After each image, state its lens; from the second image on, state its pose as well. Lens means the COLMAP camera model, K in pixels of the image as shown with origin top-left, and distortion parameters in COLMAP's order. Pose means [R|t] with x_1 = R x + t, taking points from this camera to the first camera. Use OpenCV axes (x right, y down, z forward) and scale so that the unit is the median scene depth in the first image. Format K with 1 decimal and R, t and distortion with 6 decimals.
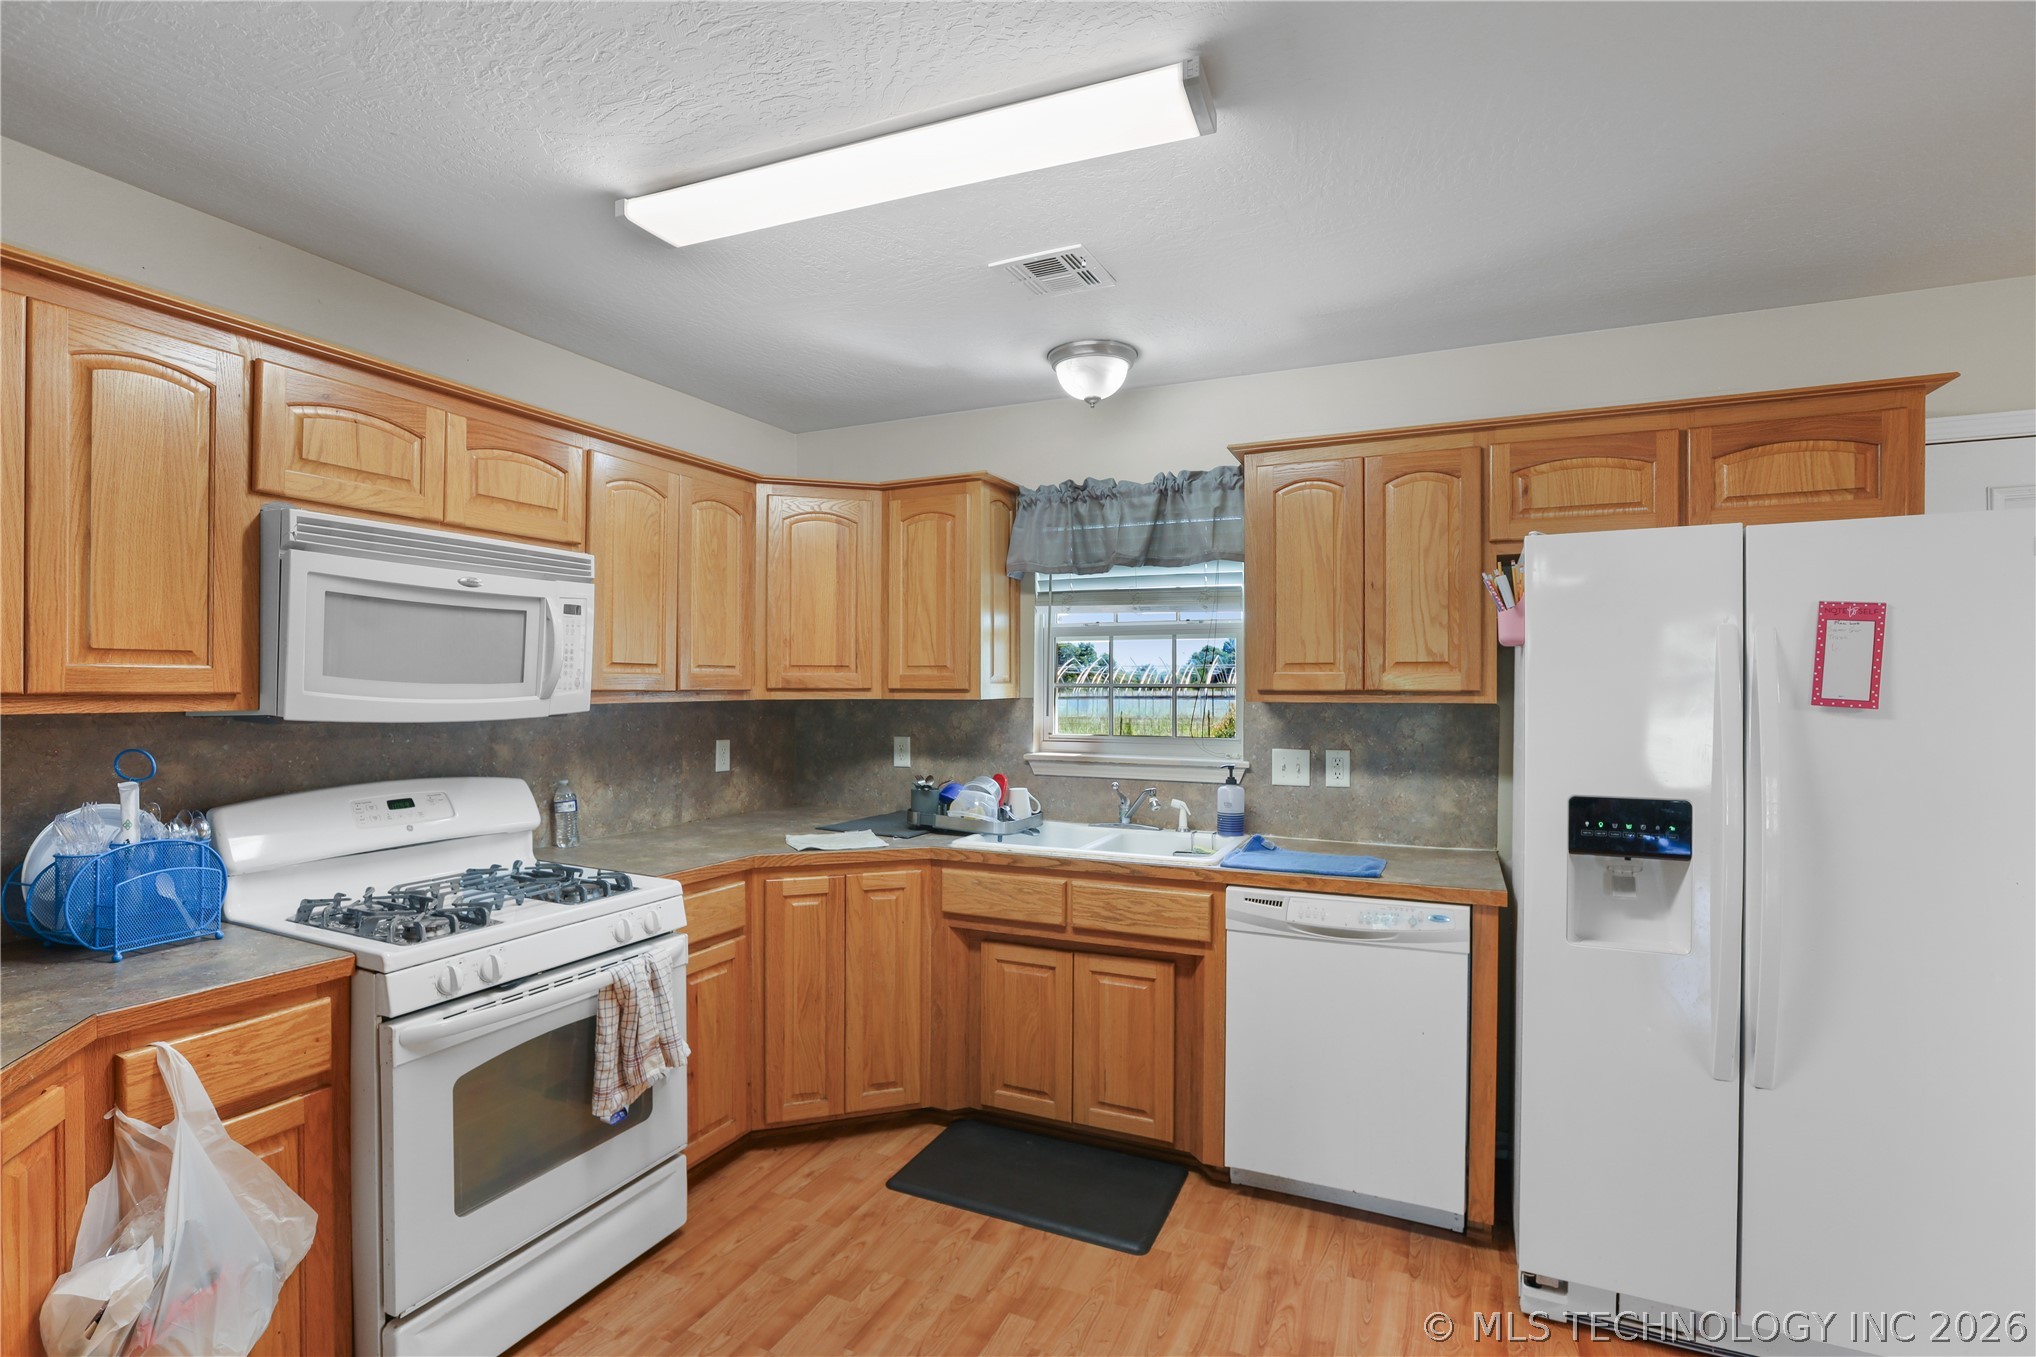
lens RADIAL K [[935.8, 0, 1010.7], [0, 935.8, 684.5], [0, 0, 1]] dist [-0.033378, 0.002356]
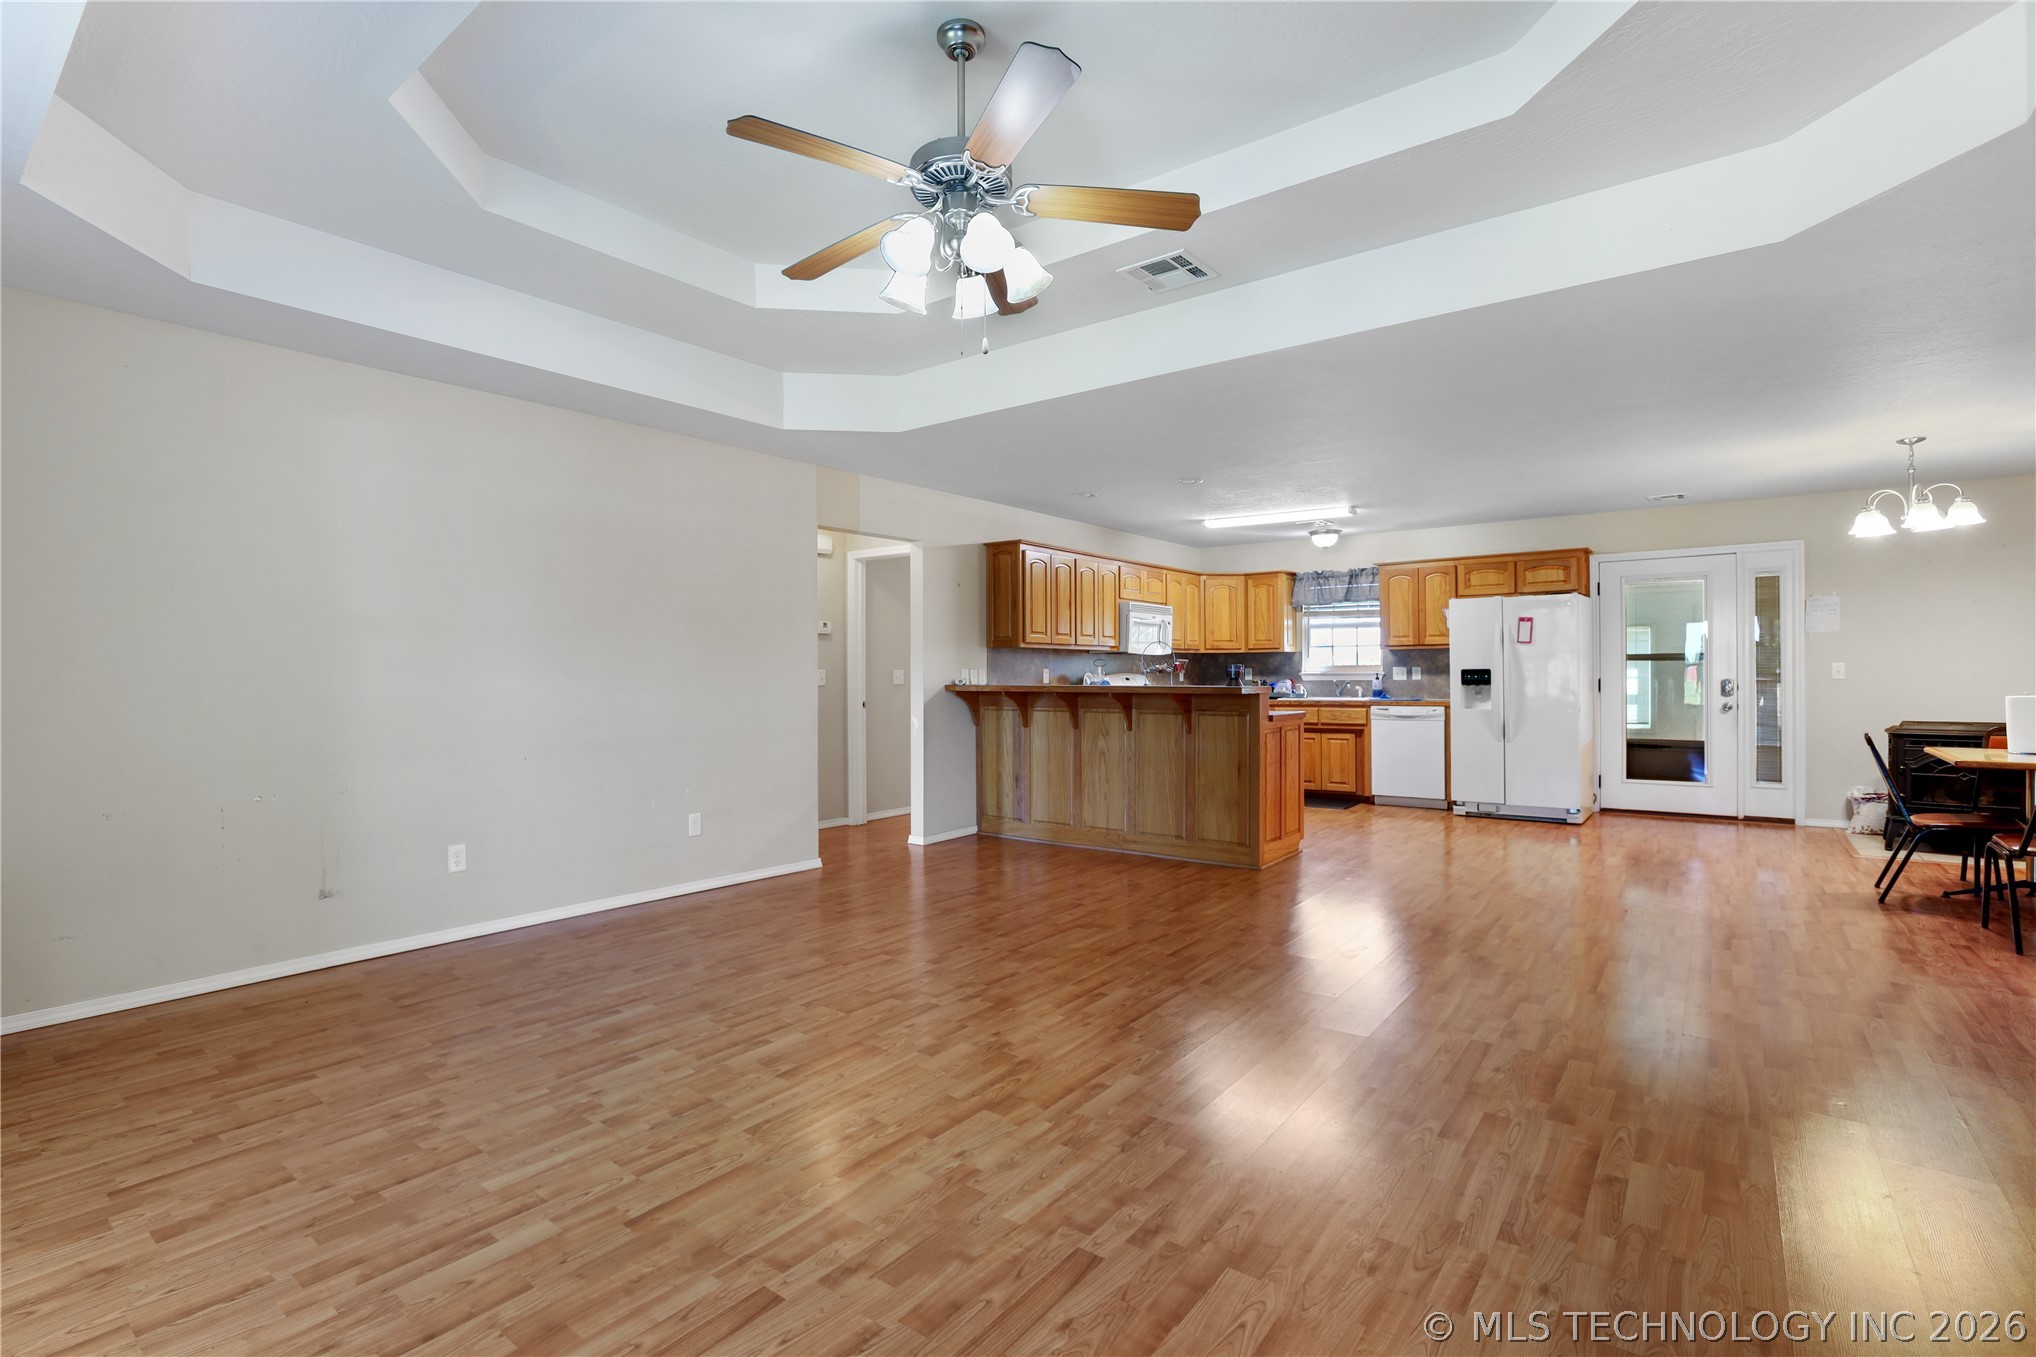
lens RADIAL K [[935.8, 0, 1037.7], [0, 935.8, 672.3], [0, 0, 1]] dist [-0.033378, 0.002356]
pose [[0.981642, -0.009909, -0.190476, -0.235076], [0.010012, 0.999950, -0.000419, 0.076218], [0.190470, -0.001496, 0.981692, -1.963024]]
